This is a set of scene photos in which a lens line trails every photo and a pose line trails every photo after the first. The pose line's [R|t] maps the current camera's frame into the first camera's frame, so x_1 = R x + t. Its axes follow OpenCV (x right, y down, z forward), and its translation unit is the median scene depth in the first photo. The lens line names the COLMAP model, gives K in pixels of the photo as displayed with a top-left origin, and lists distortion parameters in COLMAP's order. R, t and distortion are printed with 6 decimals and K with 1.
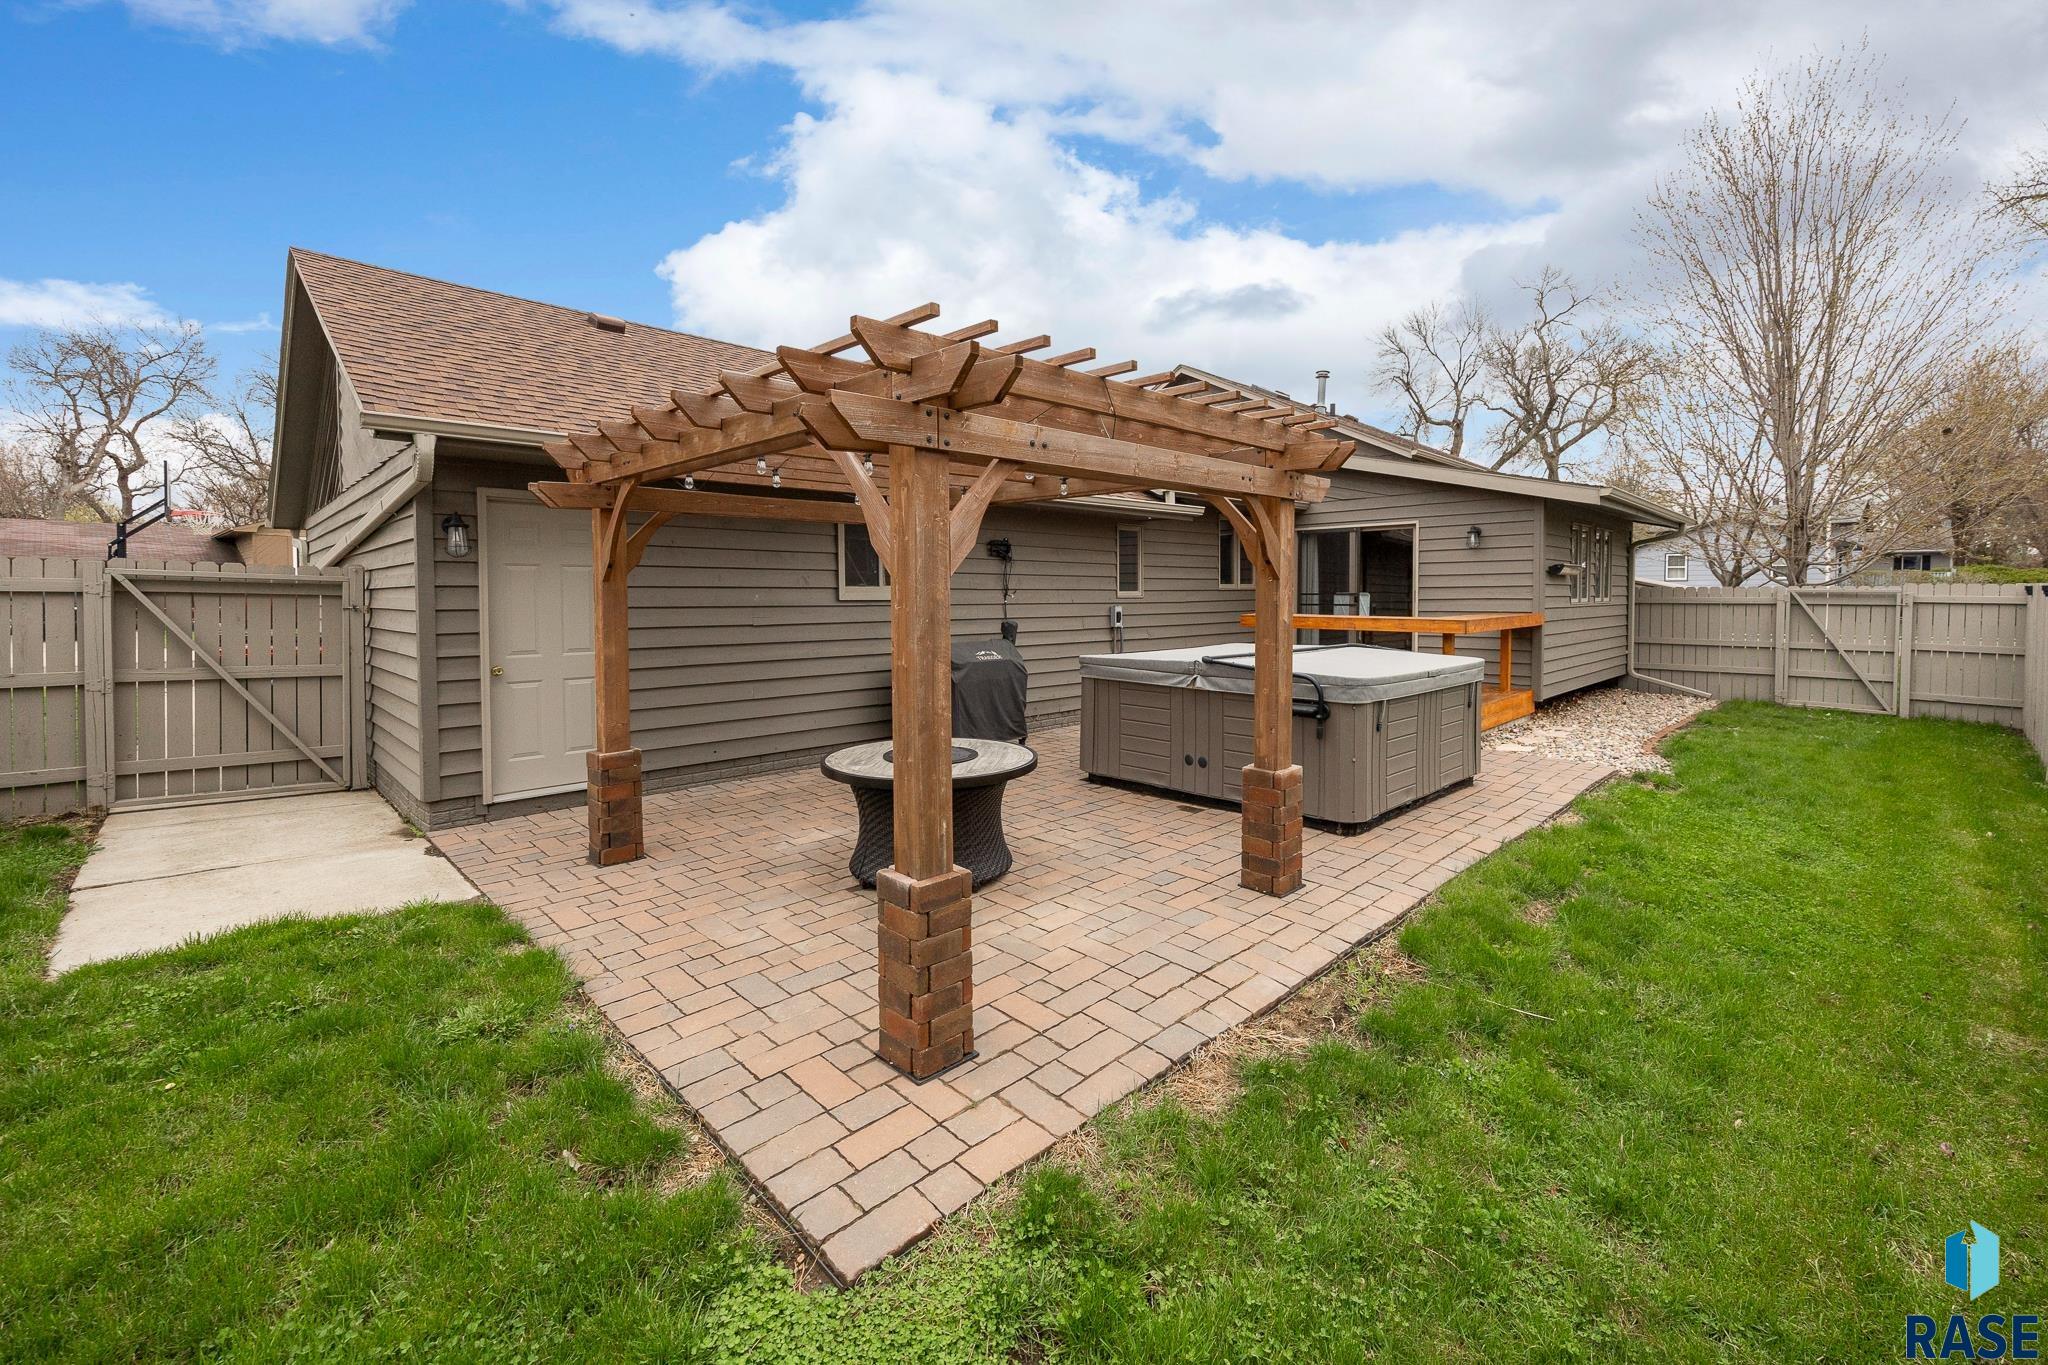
lens RADIAL K [[850.3, 0, 1067.6], [0, 850.3, 597.8], [0, 0, 1]] dist [-0.001252, 0.000465]
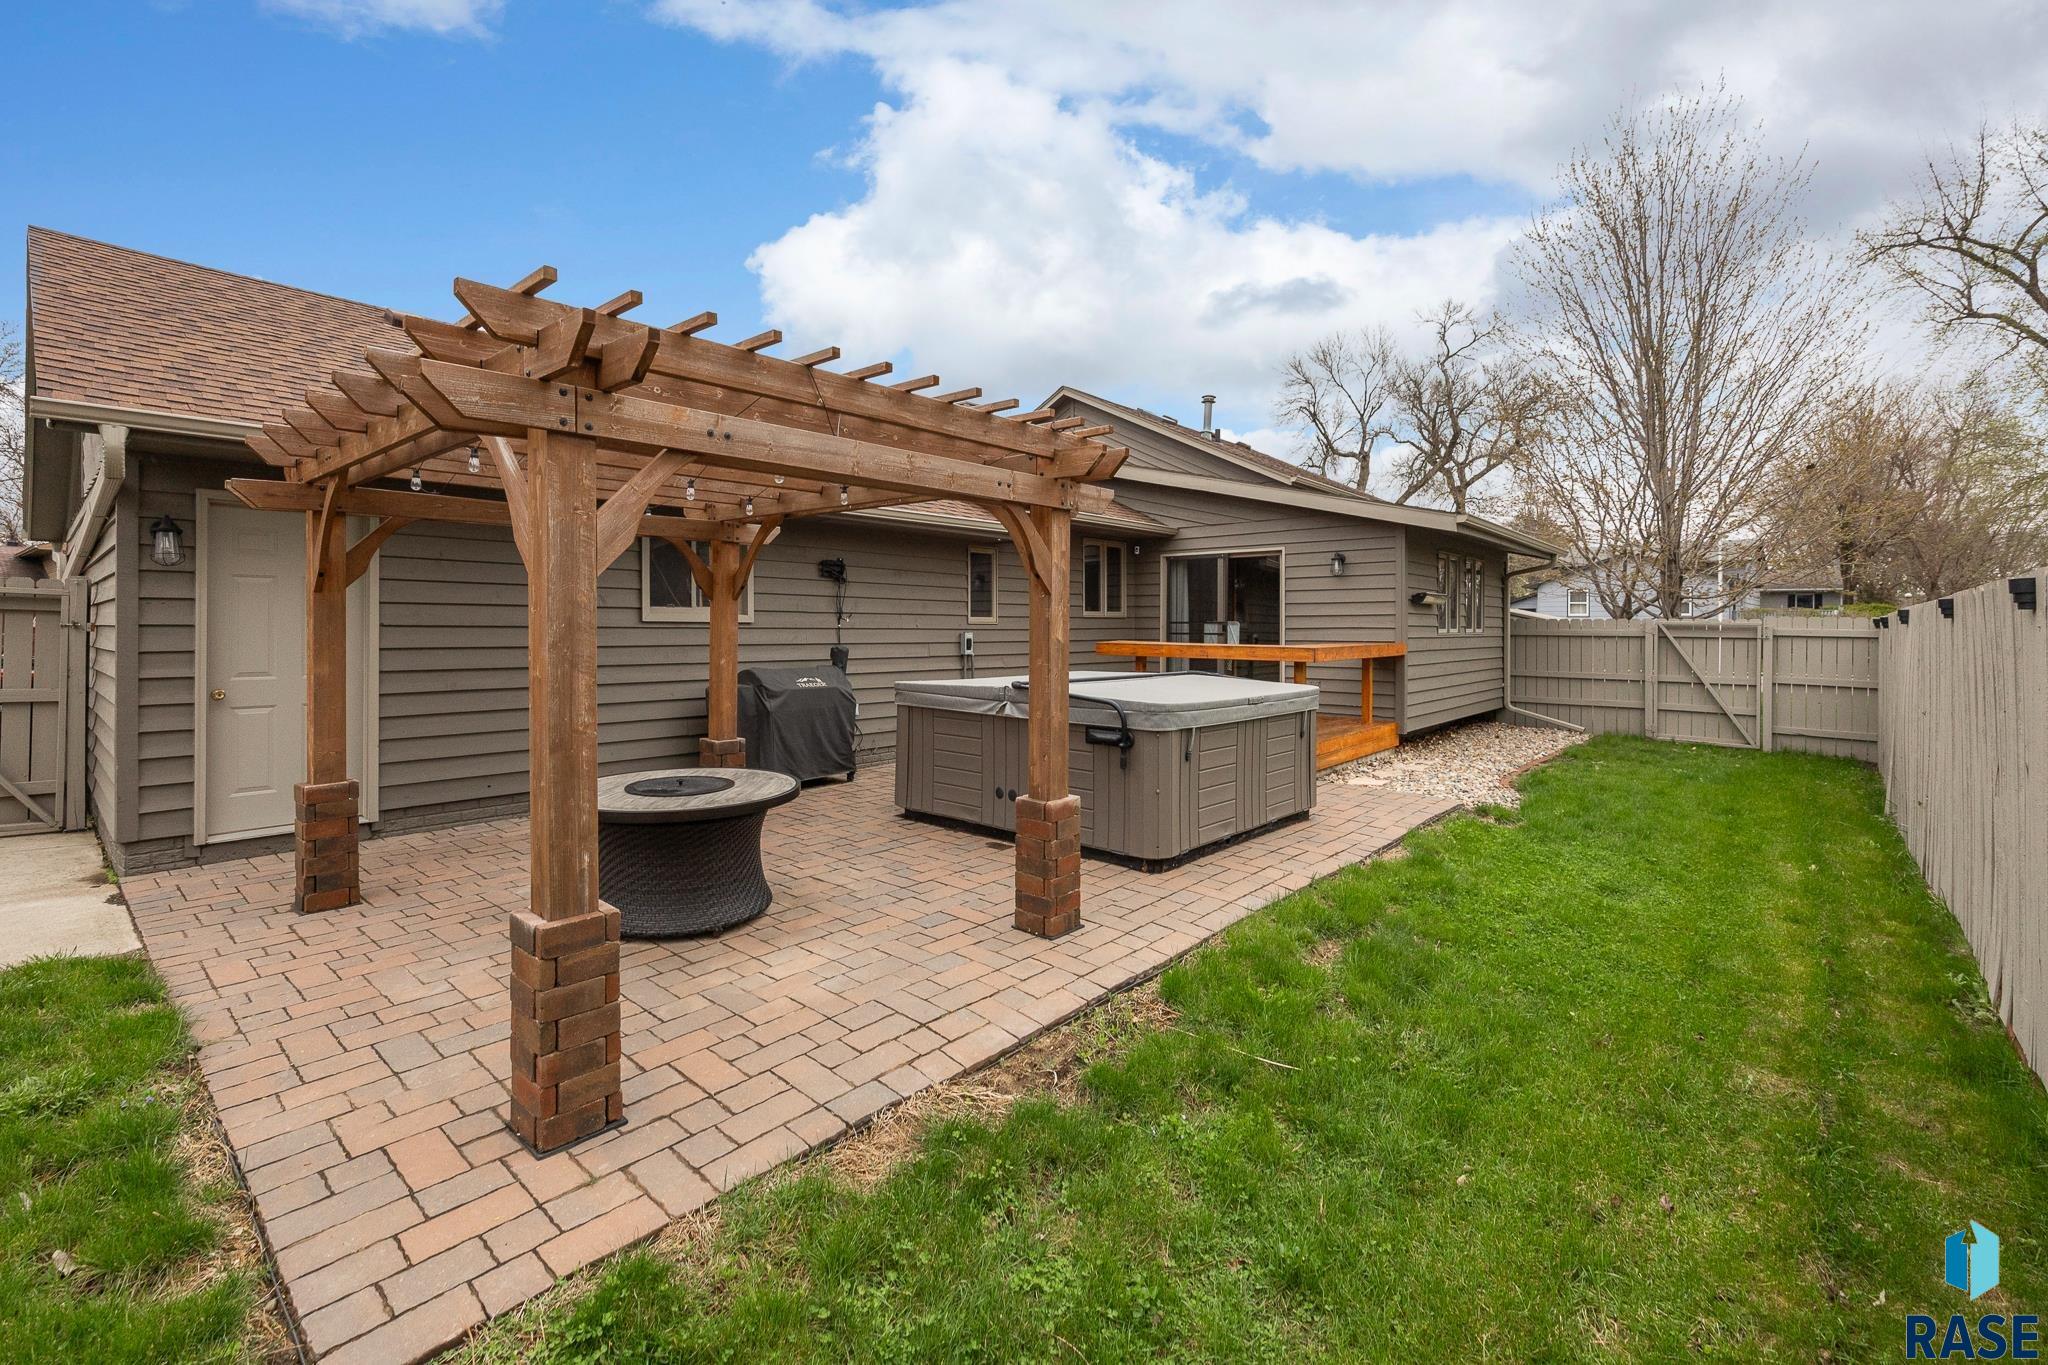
lens RADIAL K [[850.3, 0, 1162.1], [0, 850.3, 619.9], [0, 0, 1]] dist [-0.001252, 0.000465]
pose [[0.998459, 0.009058, 0.054751, 0.289283], [-0.007301, 0.999455, -0.032208, 0.031832], [-0.055013, 0.031758, 0.997980, 0.057106]]
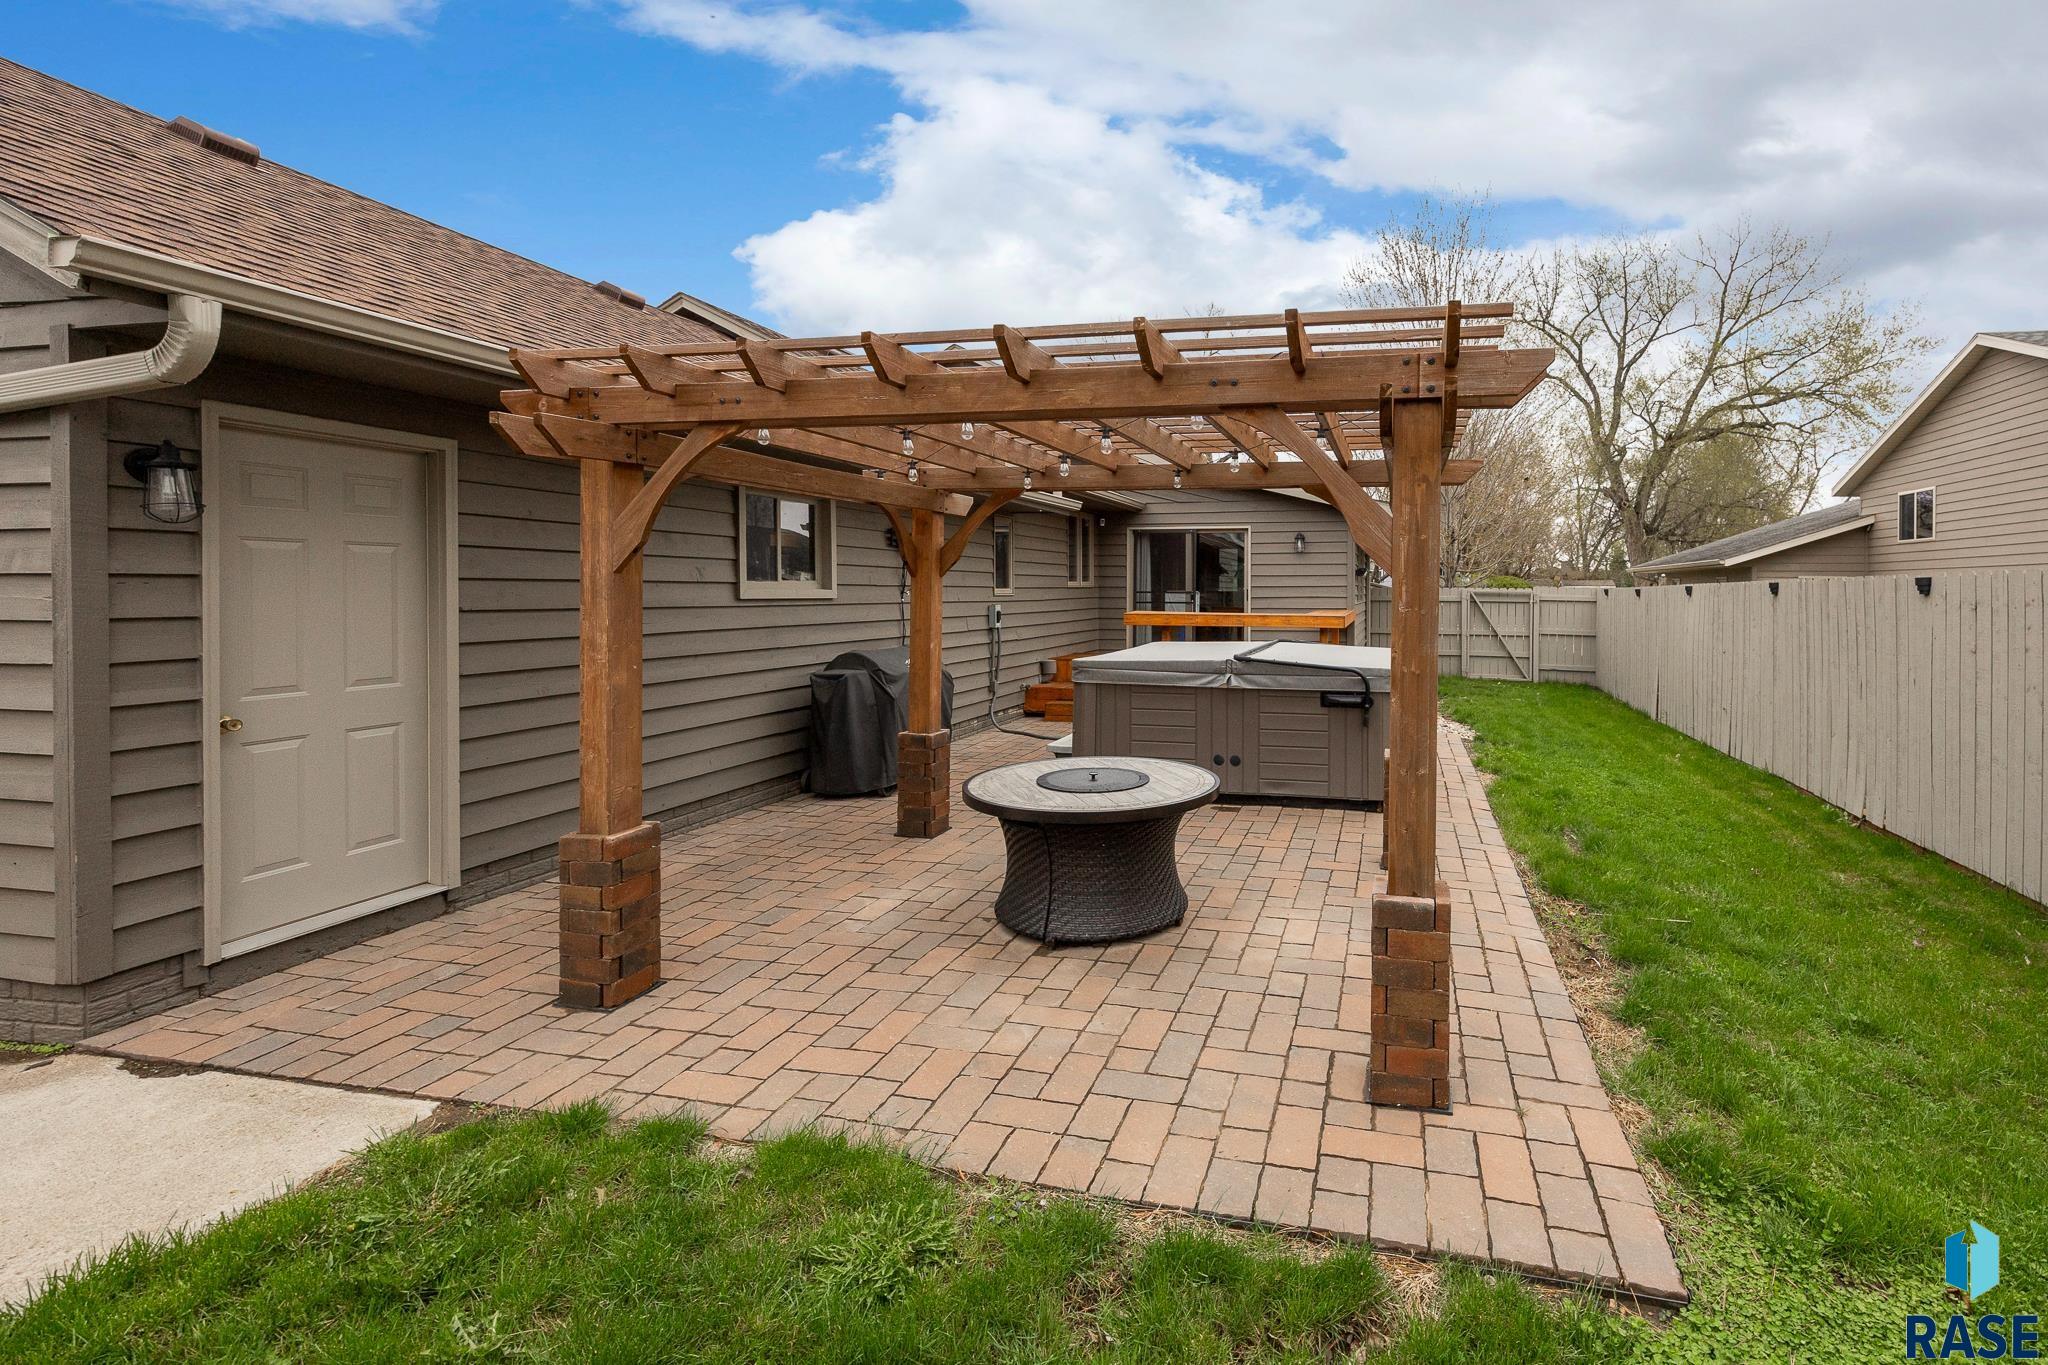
lens RADIAL K [[908.2, 0, 1043.4], [0, 908.2, 584.3], [0, 0, 1]] dist [-0.001802, -0.000410]
pose [[0.841568, 0.007217, 0.540104, -0.584375], [0.000145, 0.999908, -0.013588, 0.000438], [-0.540152, 0.011514, 0.841489, 0.210196]]
